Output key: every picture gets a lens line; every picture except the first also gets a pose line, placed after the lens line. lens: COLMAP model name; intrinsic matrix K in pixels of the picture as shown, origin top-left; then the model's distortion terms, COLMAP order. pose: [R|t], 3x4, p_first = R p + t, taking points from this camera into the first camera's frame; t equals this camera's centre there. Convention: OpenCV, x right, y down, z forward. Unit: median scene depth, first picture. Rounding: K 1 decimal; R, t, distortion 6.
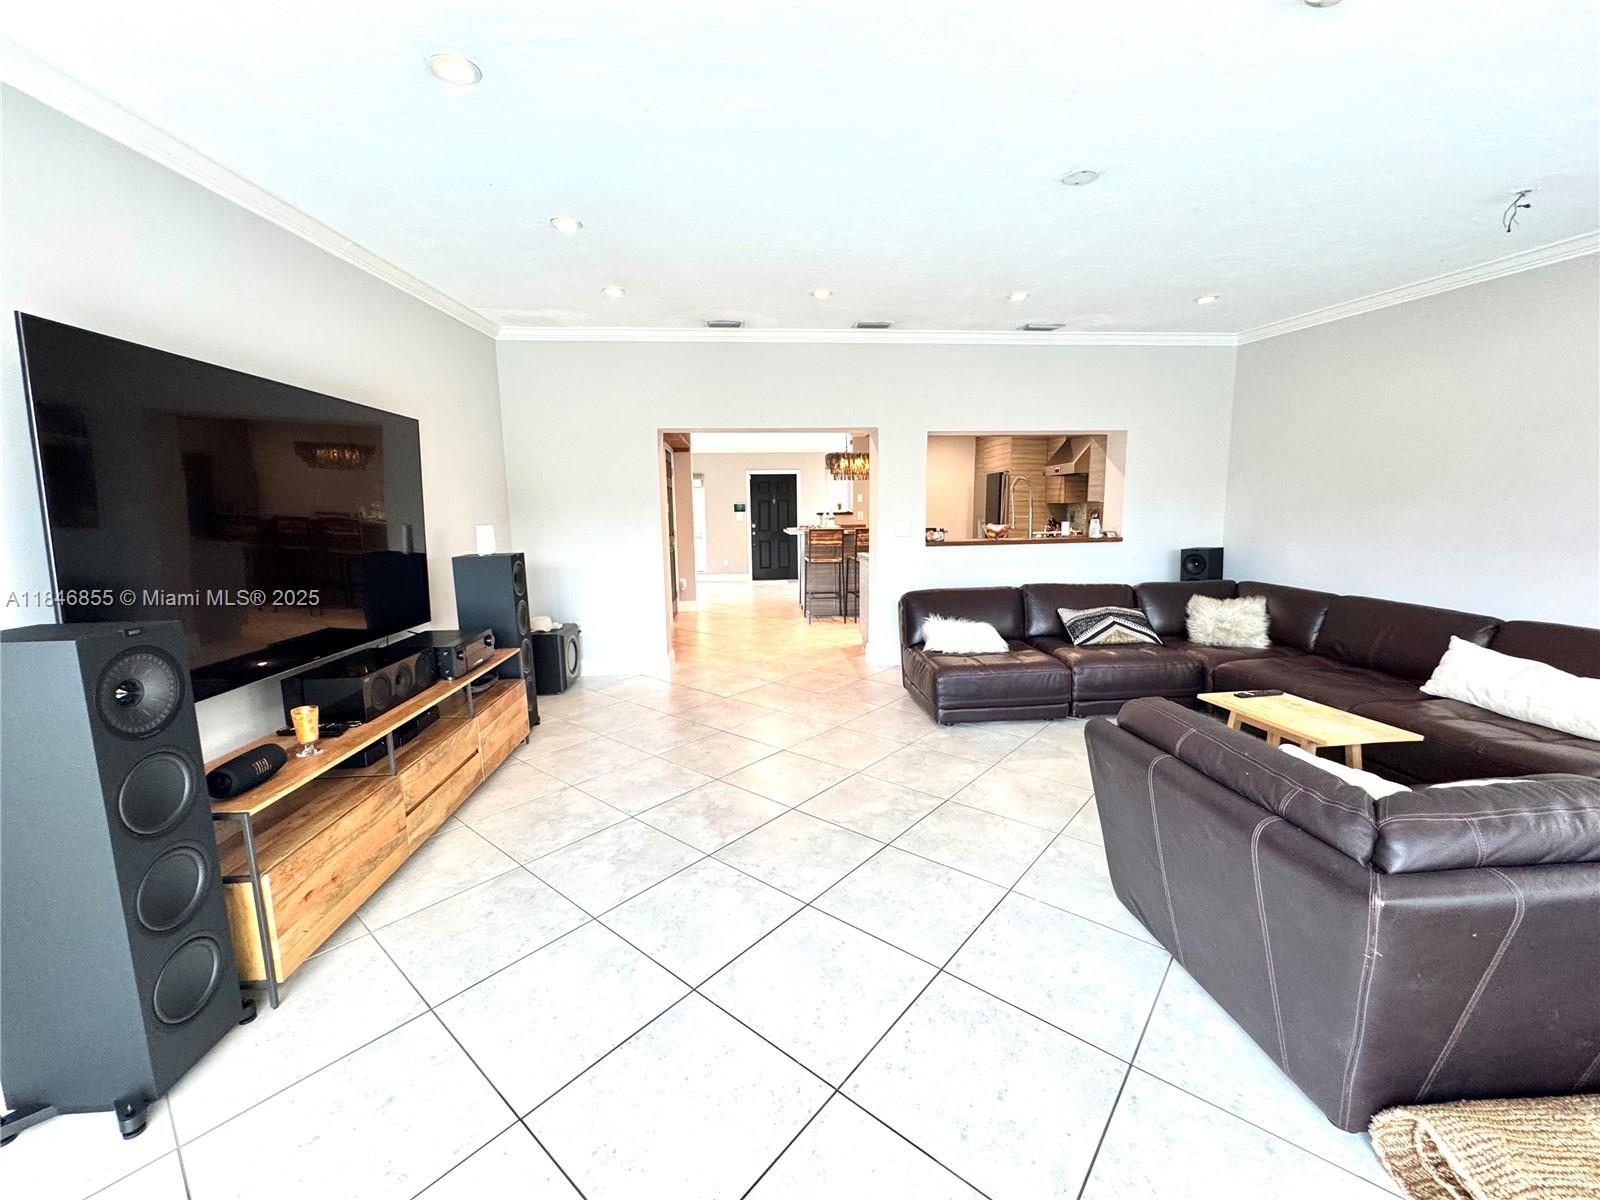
lens RADIAL K [[642.3, 0, 798.0], [0, 642.3, 601.2], [0, 0, 1]] dist [0.000117, 0.000462]
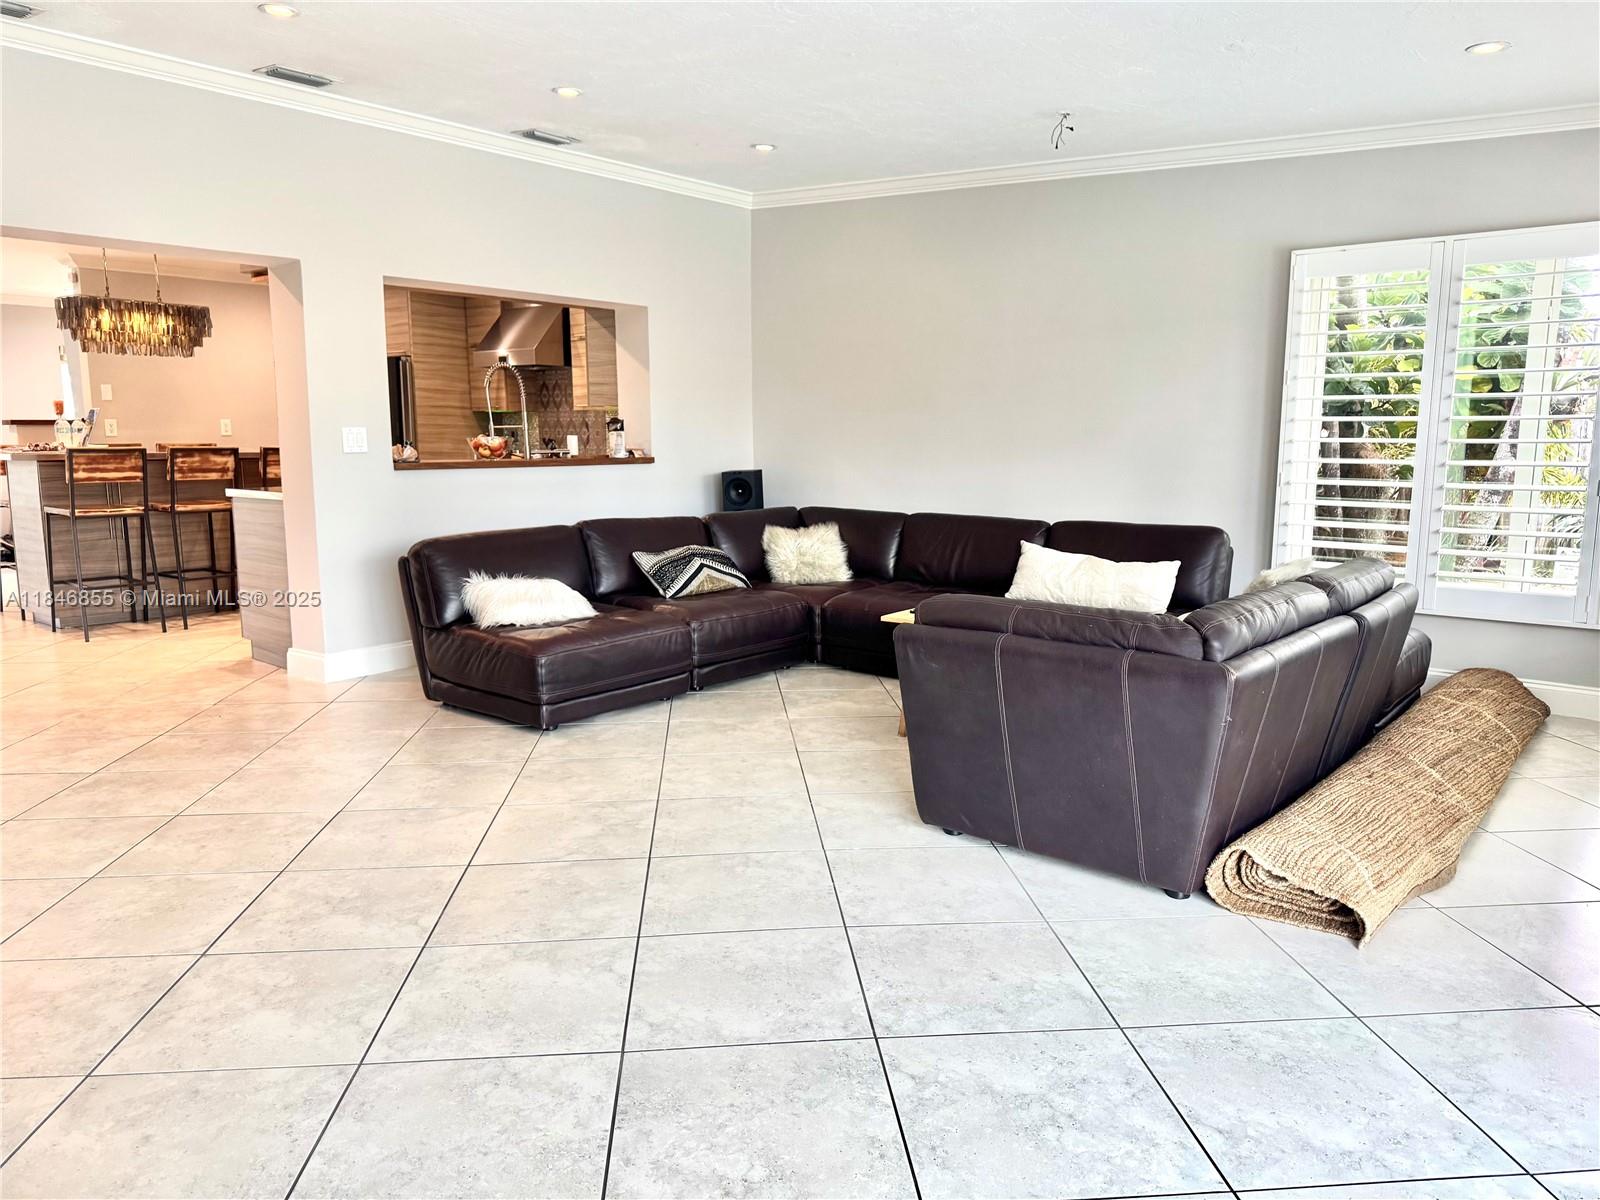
lens RADIAL K [[1123.5, 0, 797.2], [0, 1123.5, 607.8], [0, 0, 1]] dist [0.136228, -0.210233]
pose [[0.709317, -0.094709, 0.698498, -0.349350], [0.089995, 0.994991, 0.043521, 0.035455], [-0.699121, 0.031991, 0.714287, -0.016938]]
